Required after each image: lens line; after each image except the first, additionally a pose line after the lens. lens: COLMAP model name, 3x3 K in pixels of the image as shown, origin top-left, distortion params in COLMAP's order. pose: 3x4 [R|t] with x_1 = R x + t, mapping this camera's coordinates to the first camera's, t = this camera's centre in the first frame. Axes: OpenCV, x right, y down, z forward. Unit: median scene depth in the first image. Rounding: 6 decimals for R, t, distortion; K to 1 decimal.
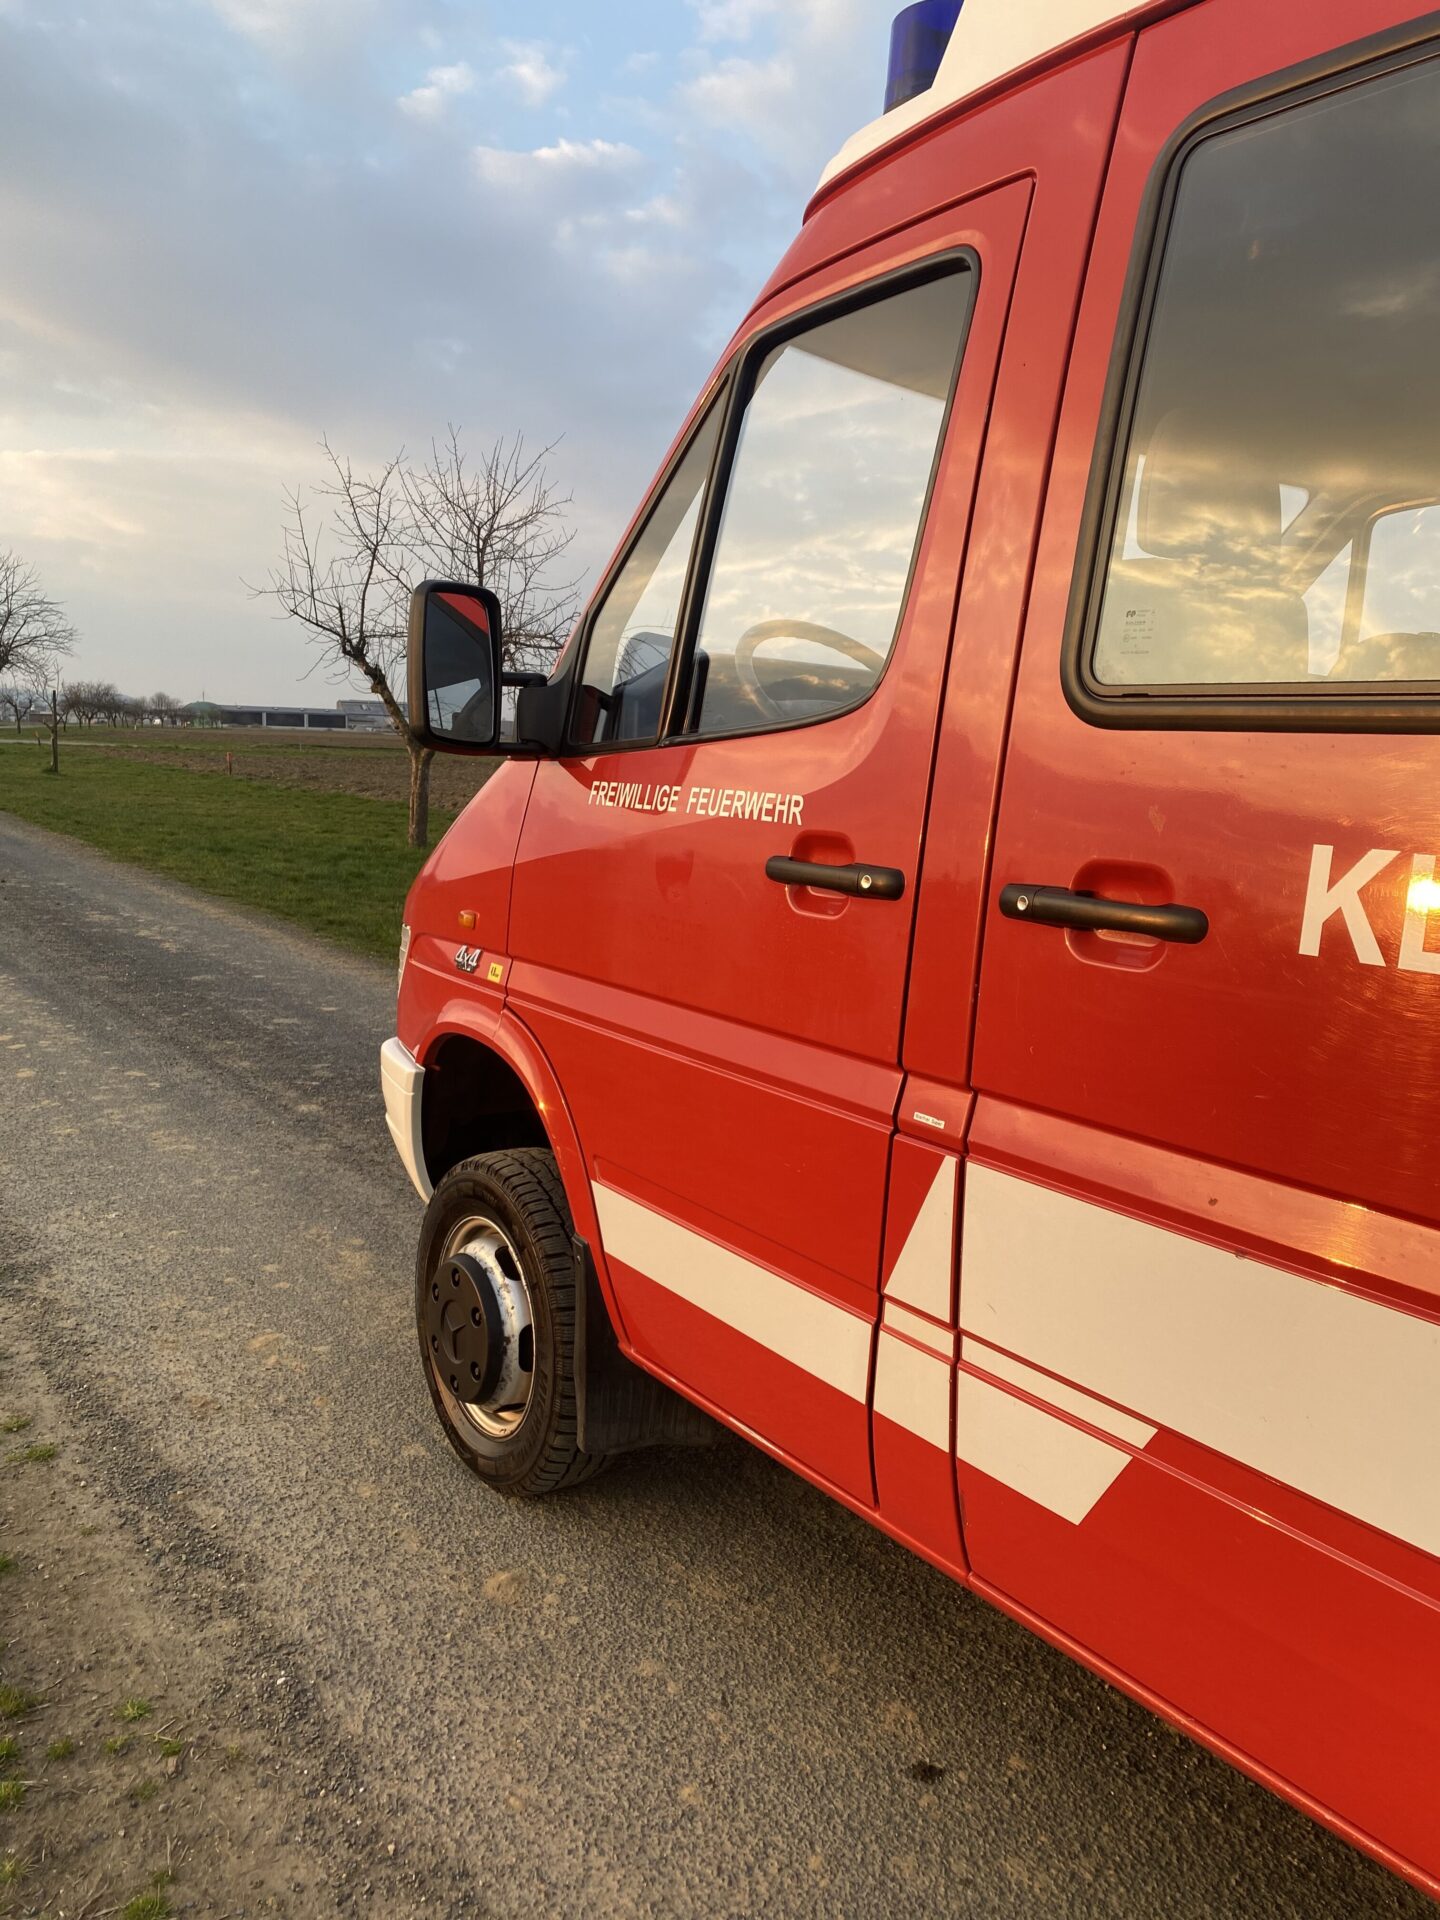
lens RADIAL K [[1461.8, 0, 732.3], [0, 1461.8, 948.4], [0, 0, 1]] dist [0.026060, -0.031209]
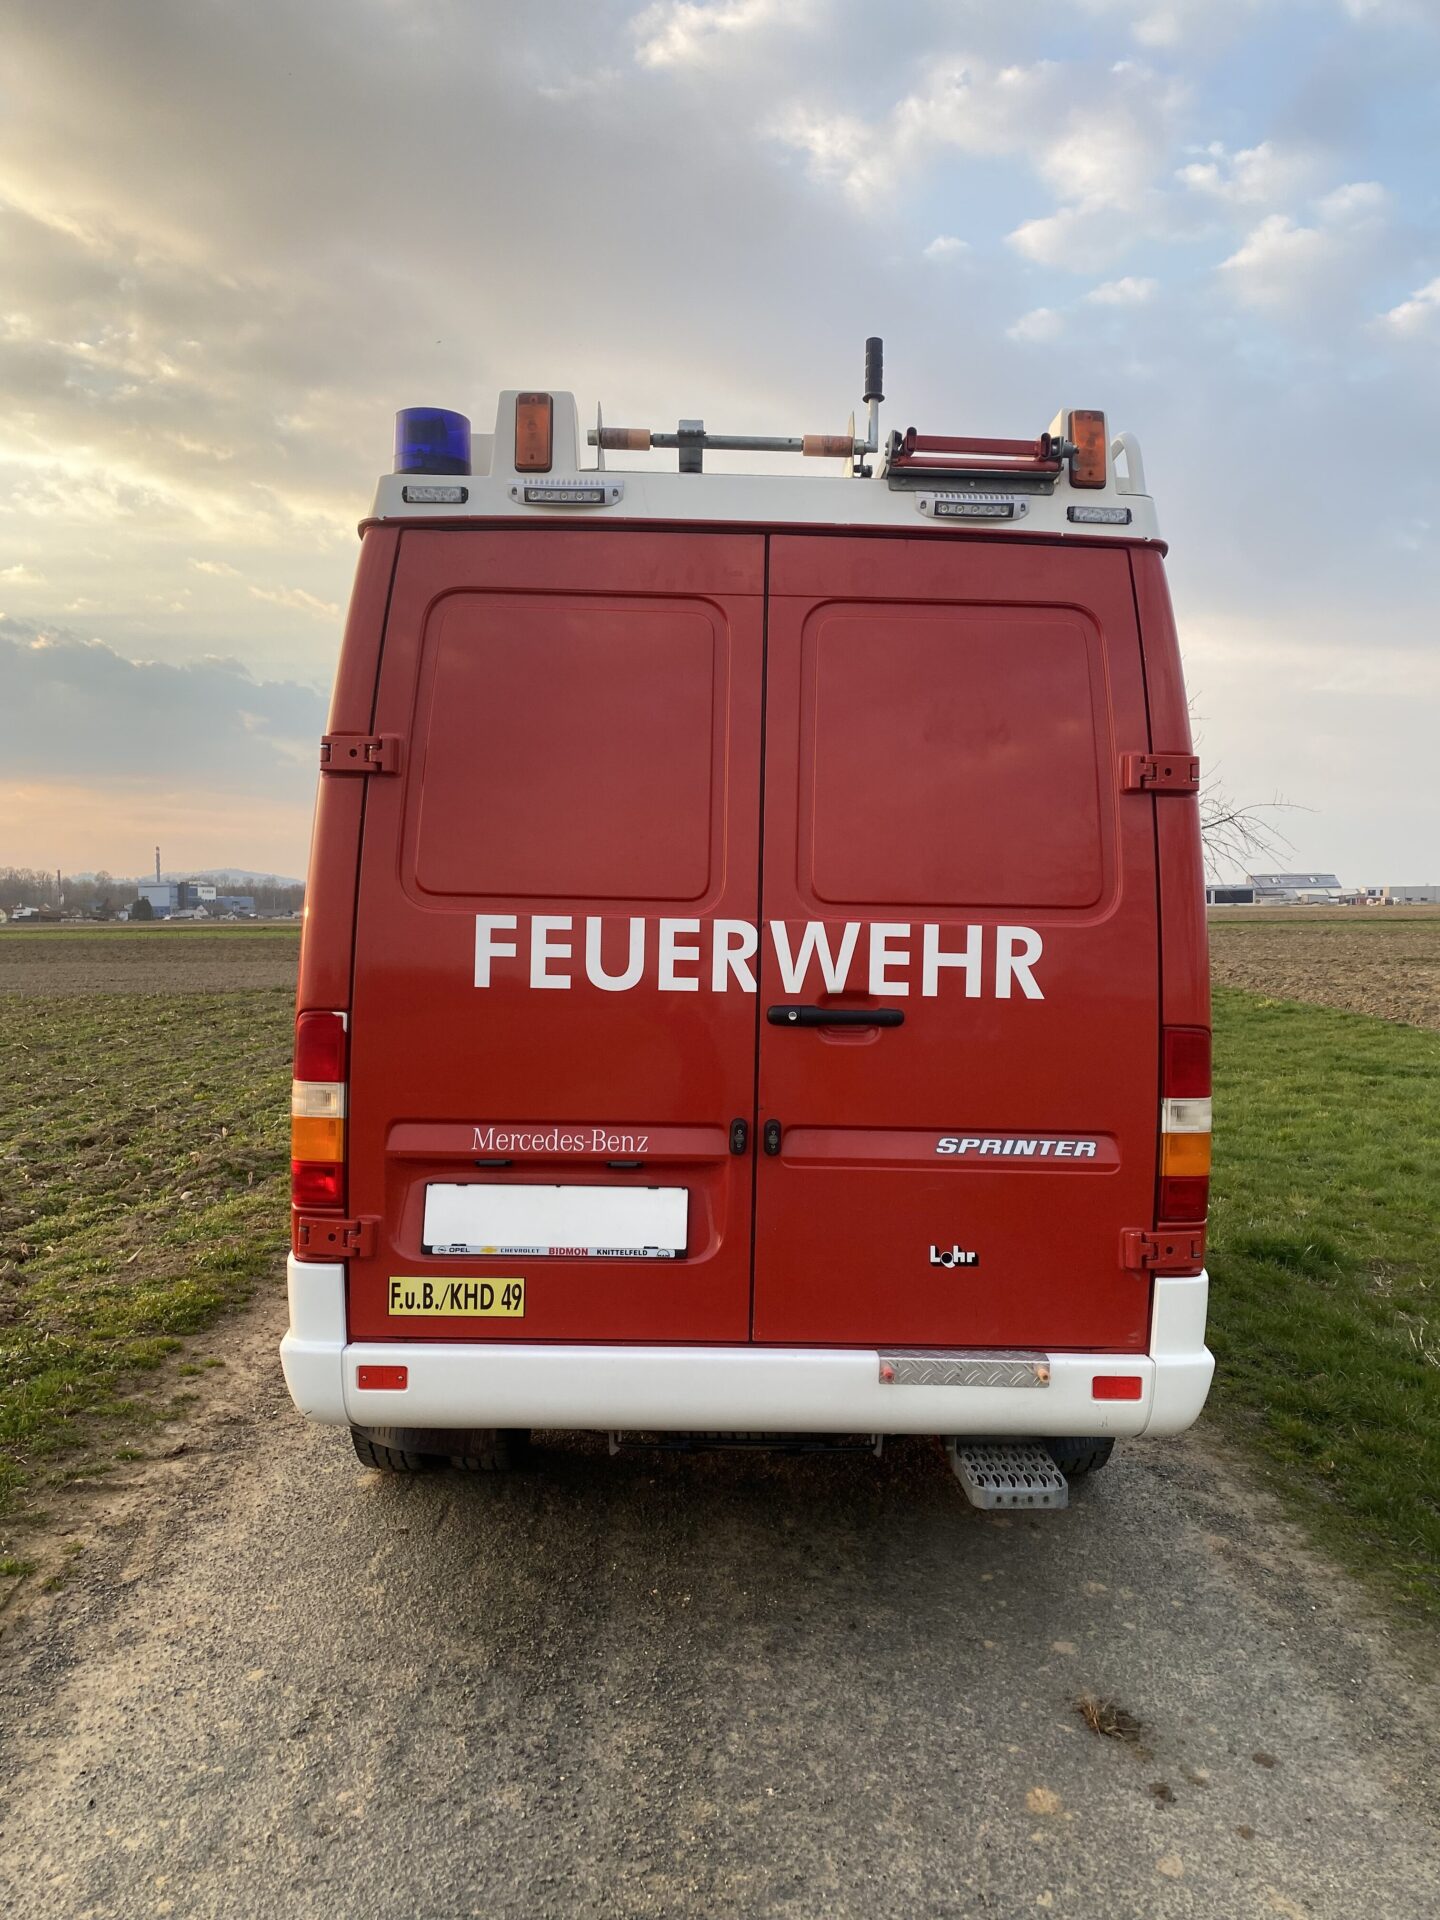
lens RADIAL K [[1502.9, 0, 746.5], [0, 1502.9, 959.3], [0, 0, 1]] dist [0.015576, -0.008238]
pose [[0.827078, -0.020183, -0.561724, 1.935687], [-0.043467, 0.994066, -0.099718, 0.221804], [0.560404, 0.106891, 0.821293, -1.251473]]
